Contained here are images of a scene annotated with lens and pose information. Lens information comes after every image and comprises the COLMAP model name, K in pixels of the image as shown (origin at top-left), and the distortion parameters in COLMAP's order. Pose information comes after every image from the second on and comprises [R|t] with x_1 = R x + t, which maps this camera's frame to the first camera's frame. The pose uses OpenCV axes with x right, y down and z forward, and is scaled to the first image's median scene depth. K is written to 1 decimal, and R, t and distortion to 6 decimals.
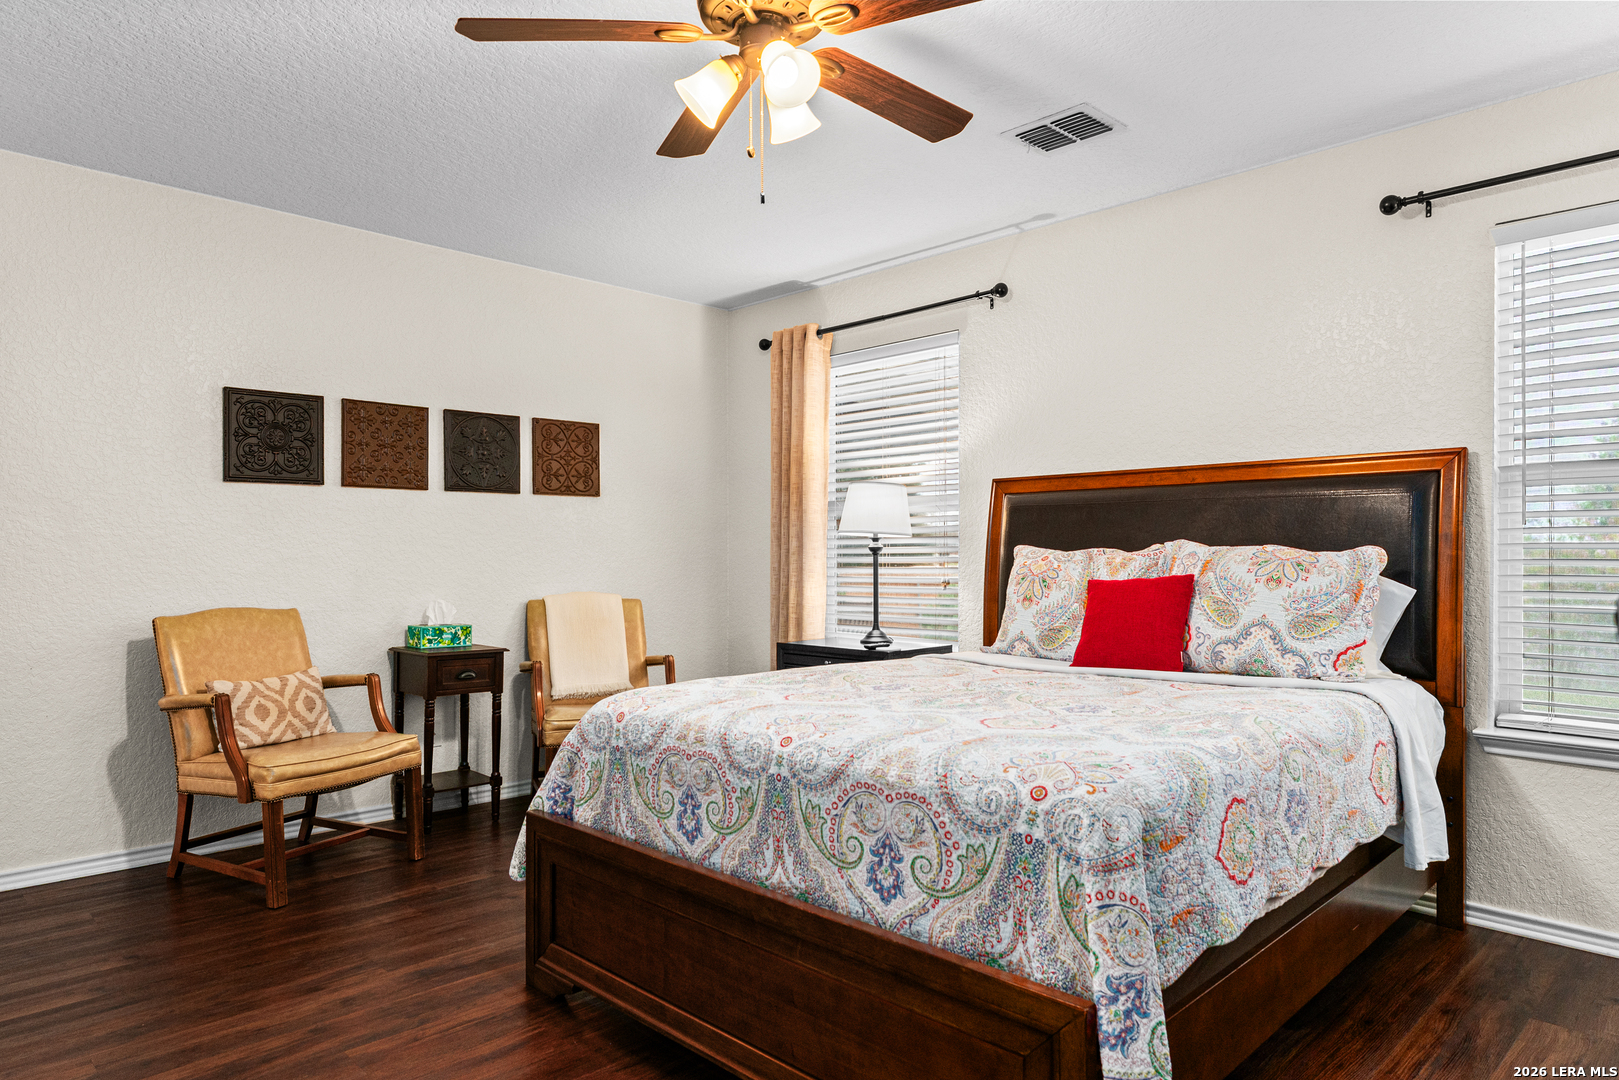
lens RADIAL K [[1008.7, 0, 805.4], [0, 1008.7, 556.6], [0, 0, 1]] dist [-0.002230, -0.000900]
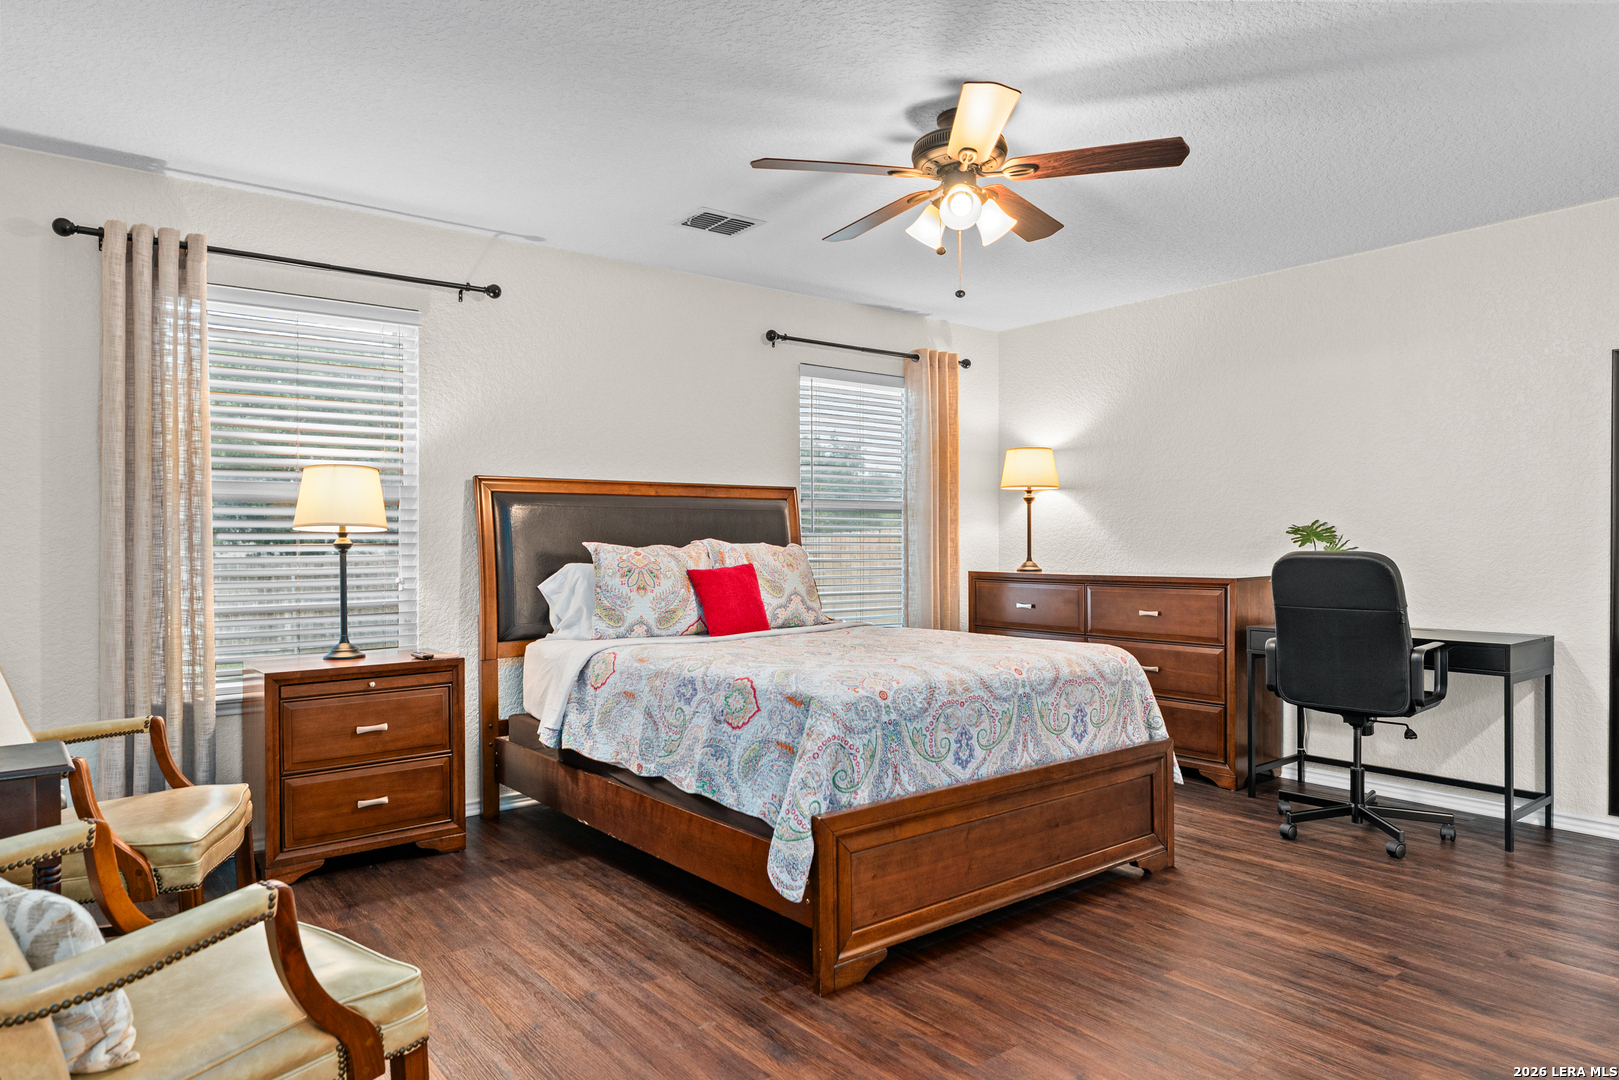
lens RADIAL K [[1008.7, 0, 805.4], [0, 1008.7, 556.6], [0, 0, 1]] dist [-0.002230, -0.000900]
pose [[0.103282, -0.010969, 0.994592, -1.124121], [0.007881, 0.999917, 0.010209, -0.006563], [-0.994621, 0.006784, 0.103360, 0.831480]]
